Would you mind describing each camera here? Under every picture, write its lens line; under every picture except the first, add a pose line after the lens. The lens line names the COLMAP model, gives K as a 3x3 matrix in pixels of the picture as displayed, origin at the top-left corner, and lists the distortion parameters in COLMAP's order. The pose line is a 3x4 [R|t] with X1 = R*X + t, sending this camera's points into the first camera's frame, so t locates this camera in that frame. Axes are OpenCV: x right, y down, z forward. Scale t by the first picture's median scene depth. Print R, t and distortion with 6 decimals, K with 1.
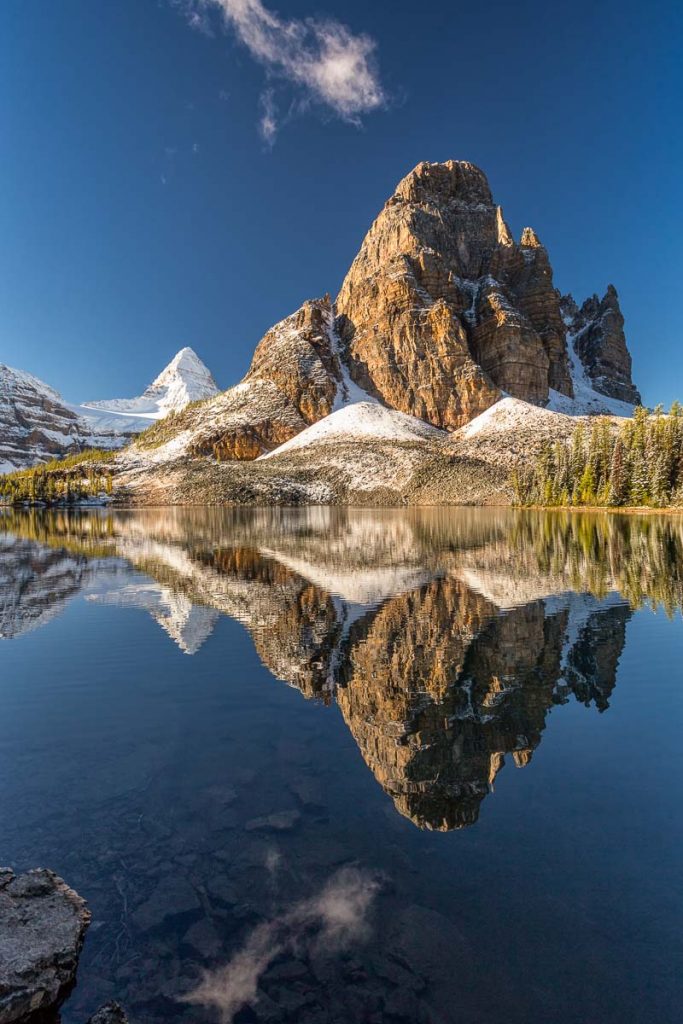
lens RADIAL K [[469.6, 0, 342.3], [0, 469.6, 526.6], [0, 0, 1]] dist [-0.010959, 0.001676]
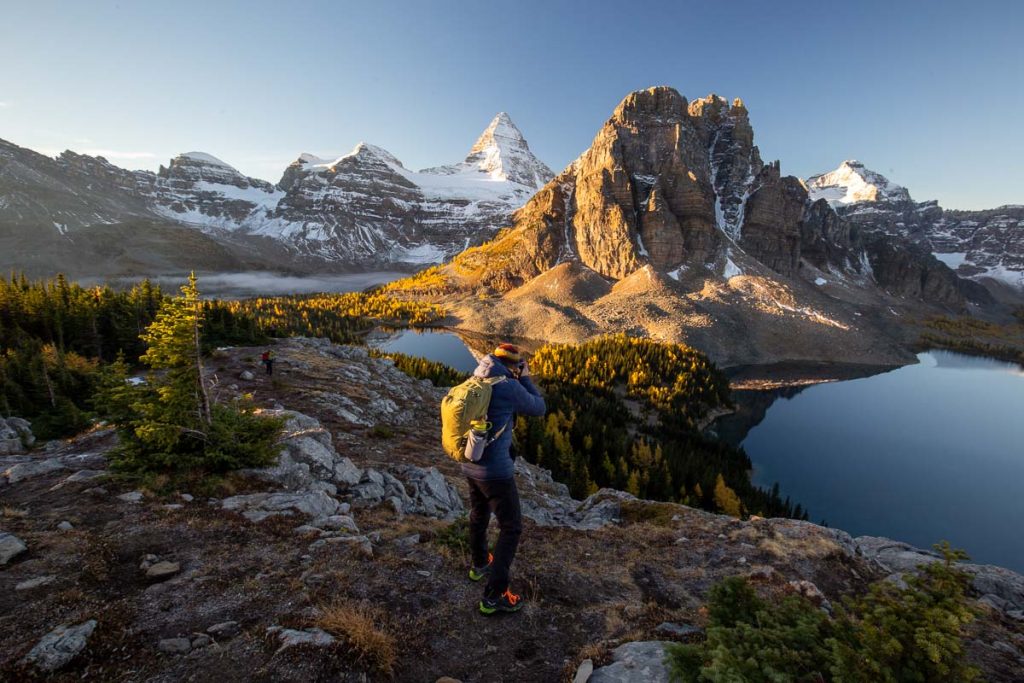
lens RADIAL K [[469.6, 0, 508.6], [0, 469.6, 338.2], [0, 0, 1]] dist [-0.010959, 0.001676]
pose [[0.952862, 0.101113, -0.286058, 0.363820], [-0.054431, 0.984507, 0.166683, -0.254390], [0.298480, -0.143256, 0.943603, -0.835667]]
